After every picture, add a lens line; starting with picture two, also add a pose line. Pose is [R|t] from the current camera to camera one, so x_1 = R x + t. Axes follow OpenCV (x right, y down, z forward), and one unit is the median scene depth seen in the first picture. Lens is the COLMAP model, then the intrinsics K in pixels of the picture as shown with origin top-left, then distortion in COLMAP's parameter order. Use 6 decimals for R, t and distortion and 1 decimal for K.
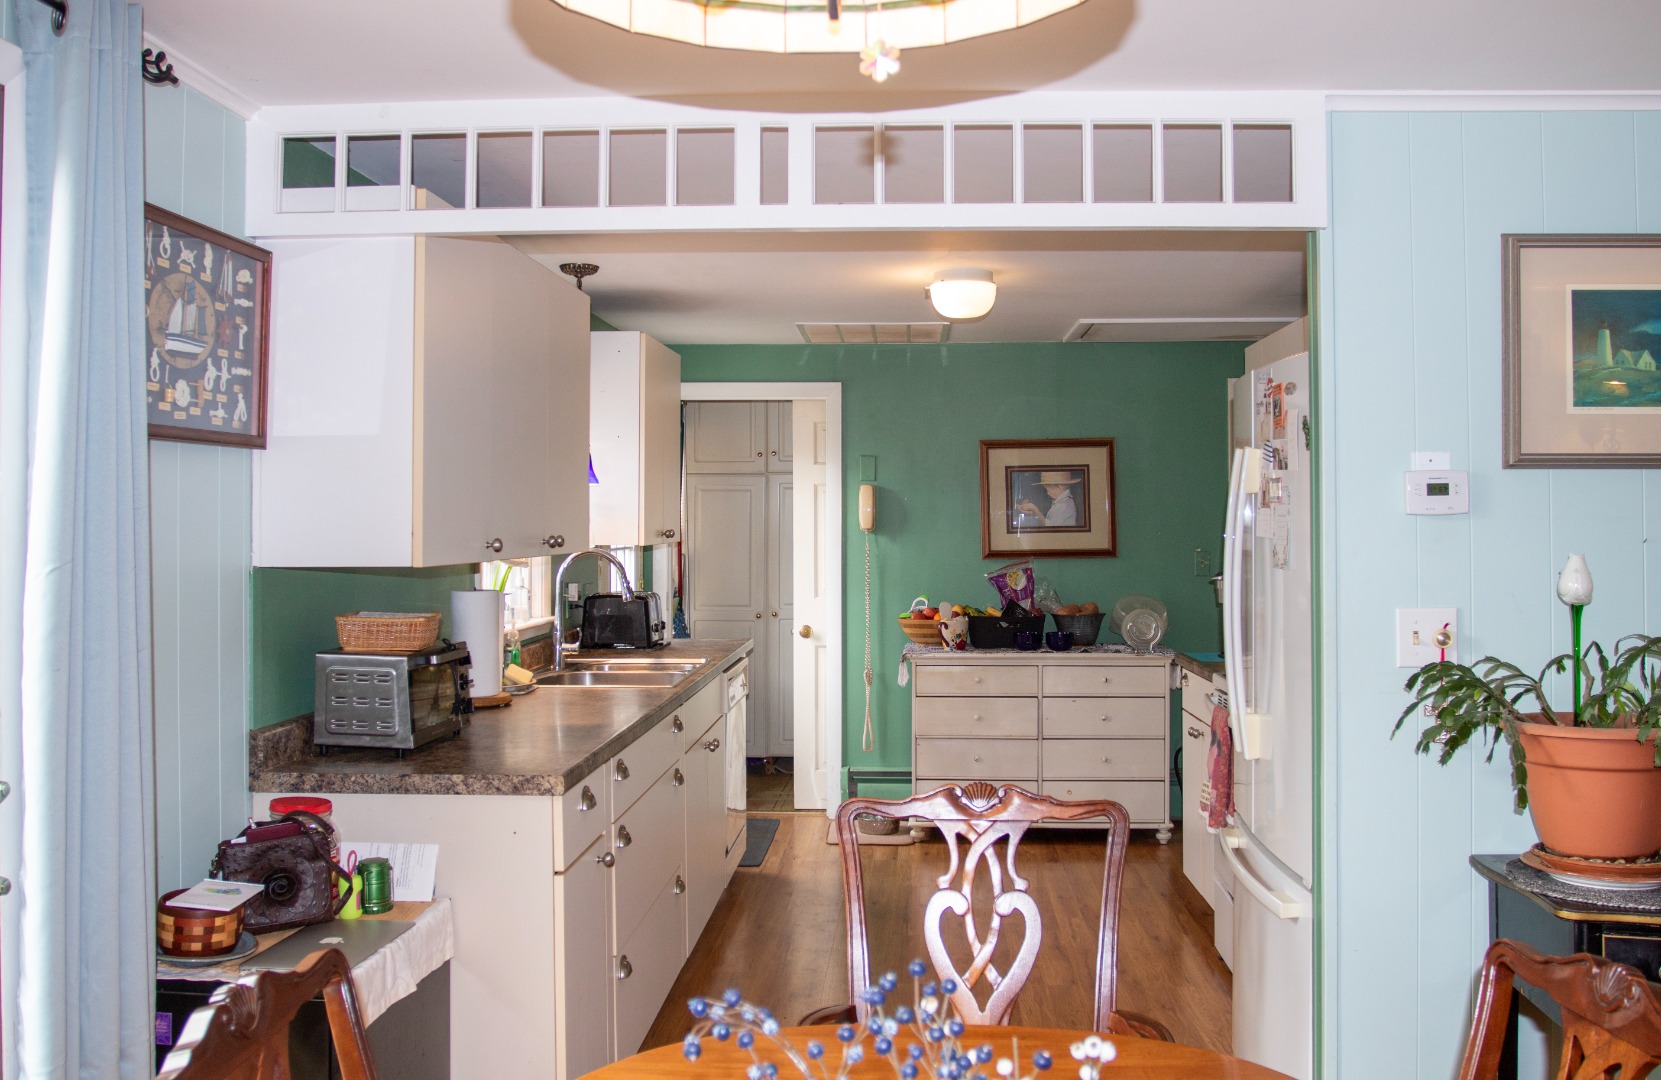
lens RADIAL K [[1625.3, 0, 830.8], [0, 1625.3, 622.6], [0, 0, 1]] dist [-0.057852, 0.001503]
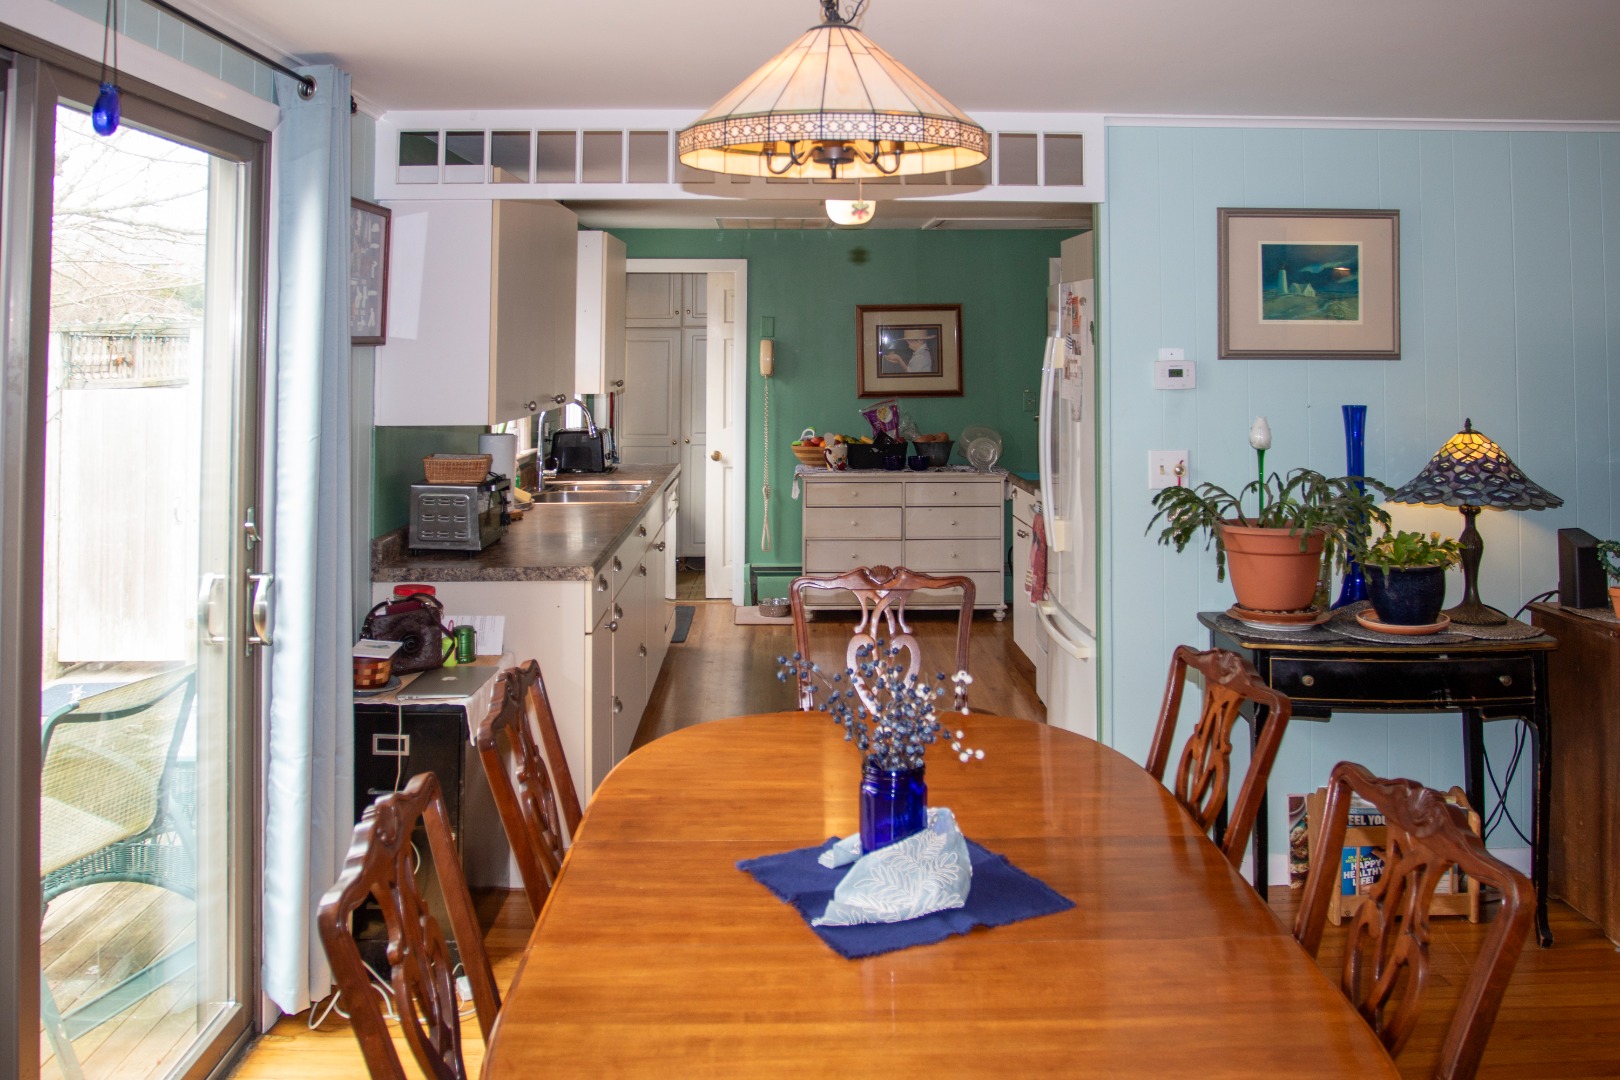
lens RADIAL K [[1546.4, 0, 810.0], [0, 1546.4, 540.0], [0, 0, 1]] dist [-0.006992, -0.003276]
pose [[0.996882, -0.011097, 0.078121, -0.070781], [0.005625, 0.997537, 0.069916, -0.024321], [-0.078705, -0.069259, 0.994489, -0.366727]]
